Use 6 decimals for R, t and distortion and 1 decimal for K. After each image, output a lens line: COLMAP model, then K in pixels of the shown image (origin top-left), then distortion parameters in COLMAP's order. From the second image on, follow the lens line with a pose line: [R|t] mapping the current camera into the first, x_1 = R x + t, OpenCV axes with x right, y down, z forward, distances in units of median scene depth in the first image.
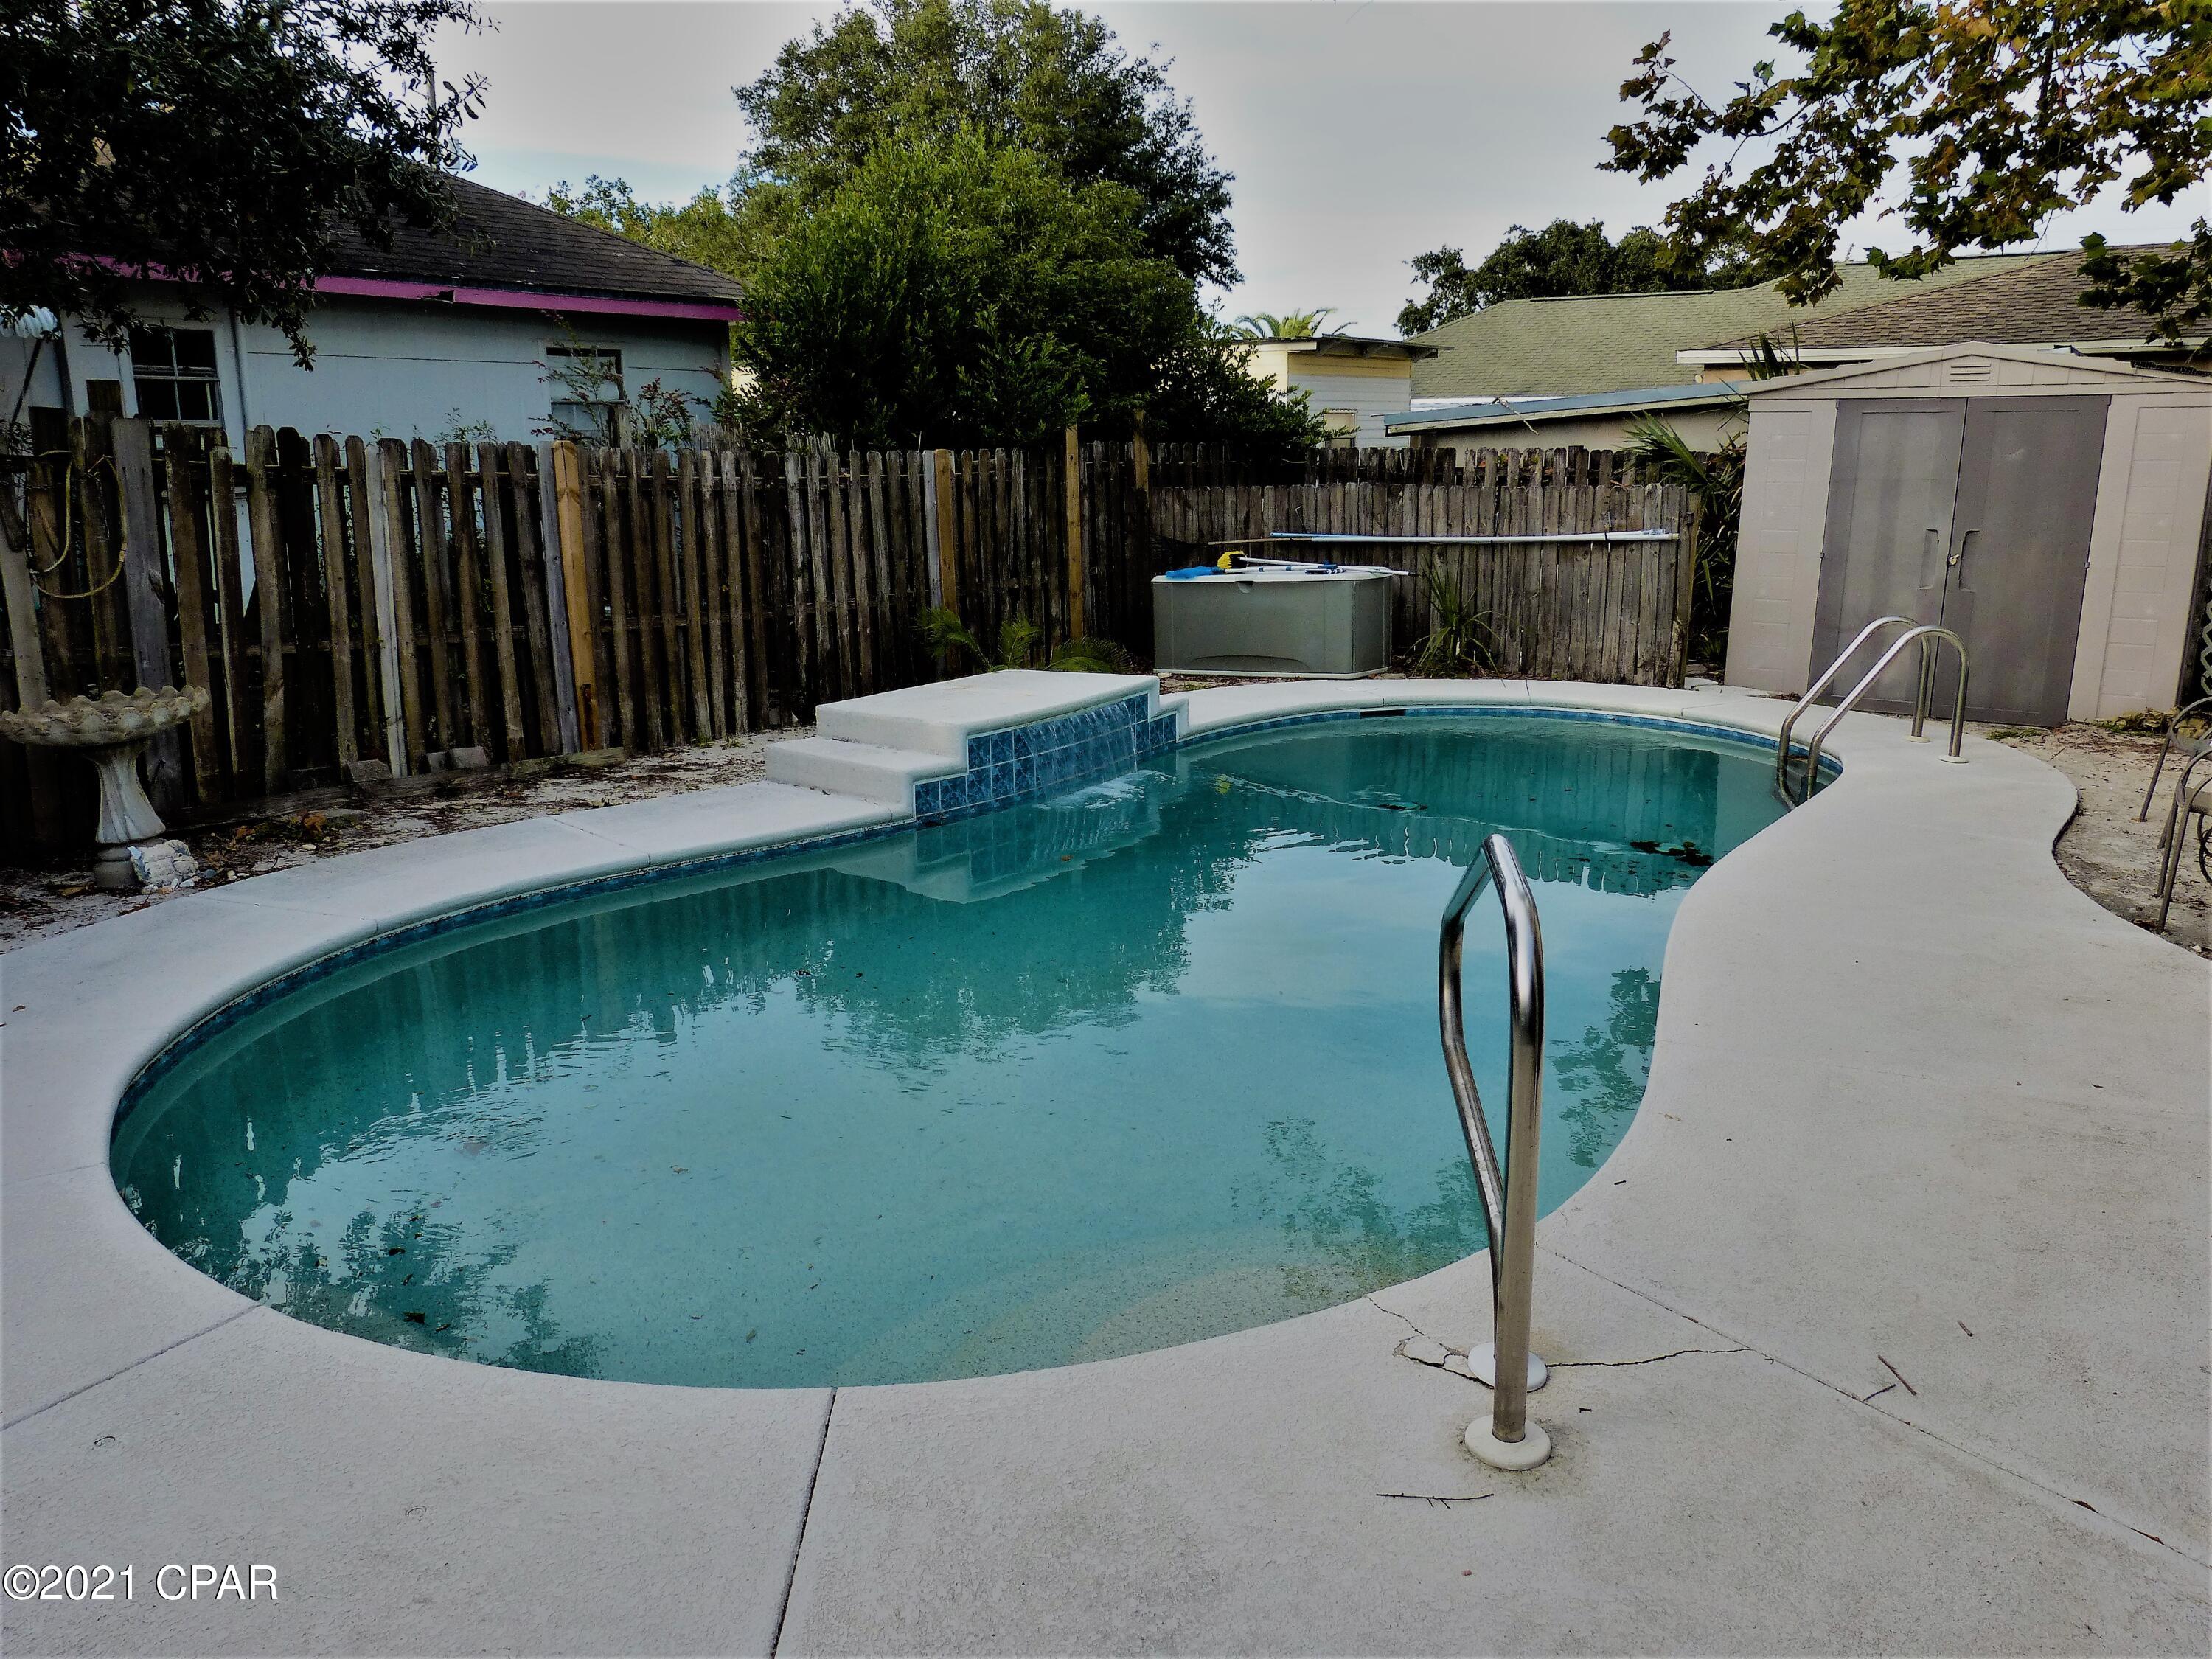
lens RADIAL K [[1643.6, 0, 1106.4], [0, 1643.6, 827.1], [0, 0, 1]] dist [0.001568, 0.001417]
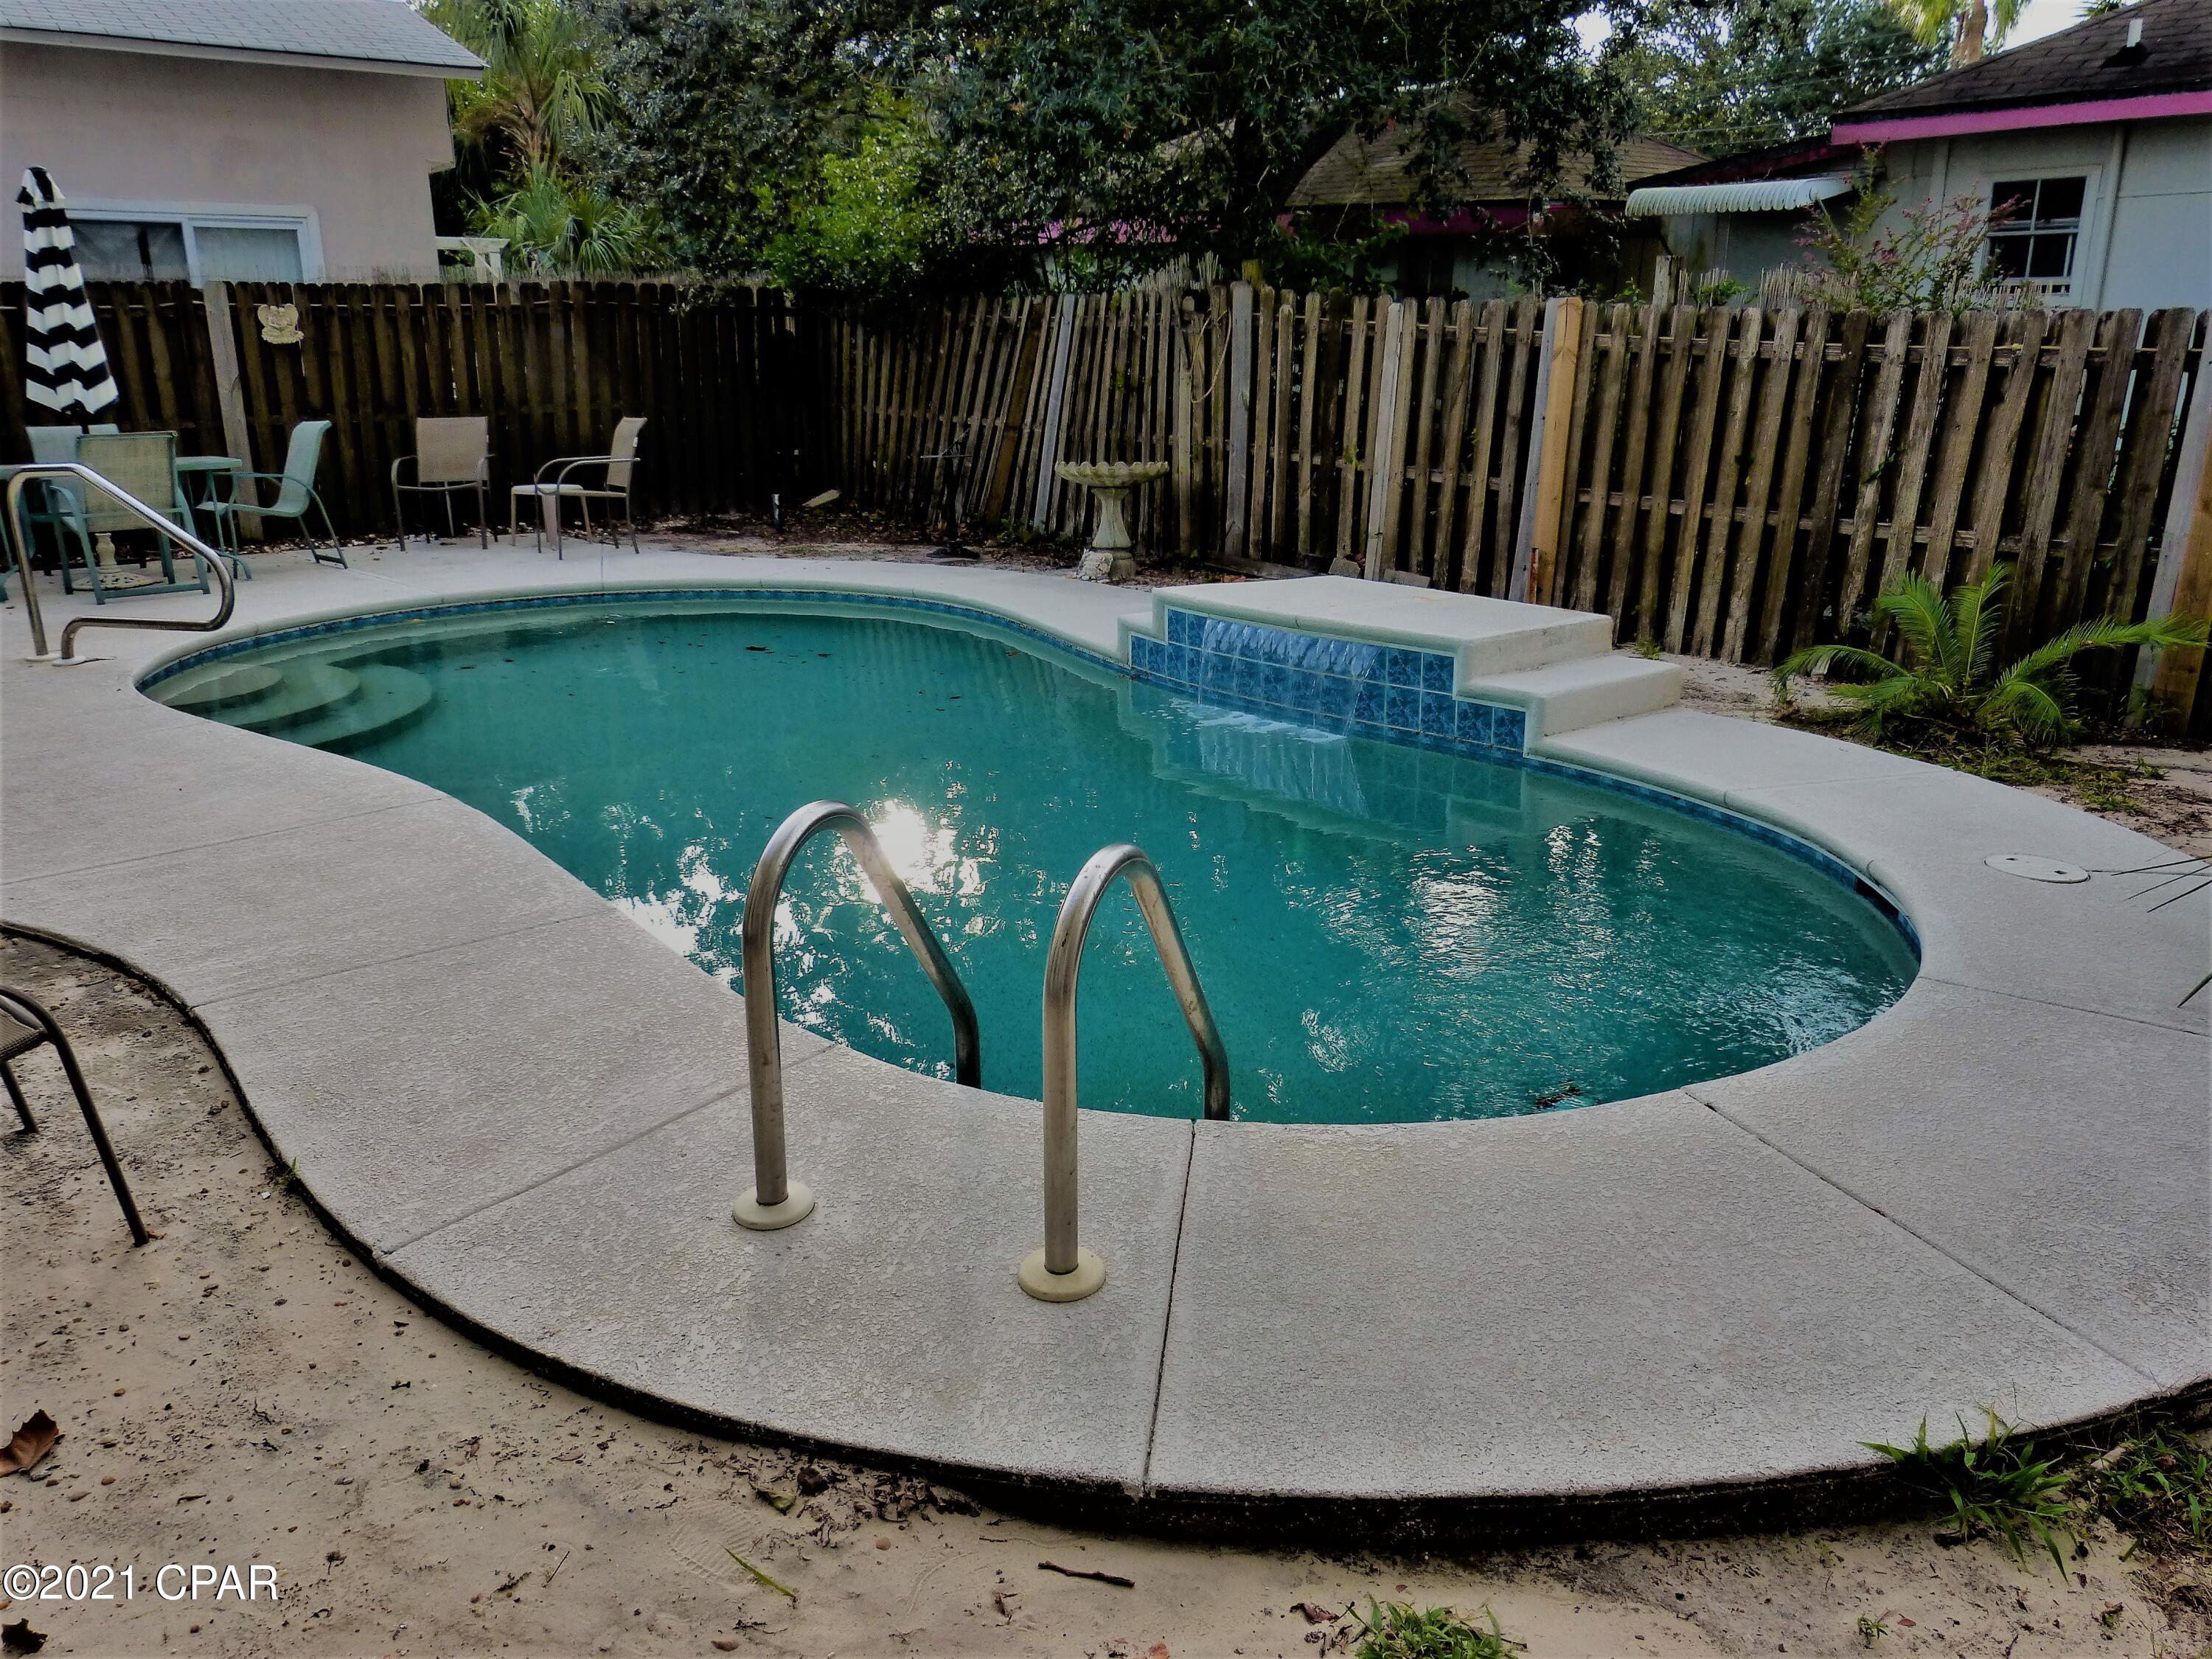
lens RADIAL K [[1643.6, 0, 1102.6], [0, 1643.6, 838.2], [0, 0, 1]] dist [0.001568, 0.001417]
pose [[-0.278289, 0.293347, -0.914605, 0.762990], [-0.215320, 0.908932, 0.357043, -0.239266], [0.936052, 0.296294, -0.189782, 1.051673]]
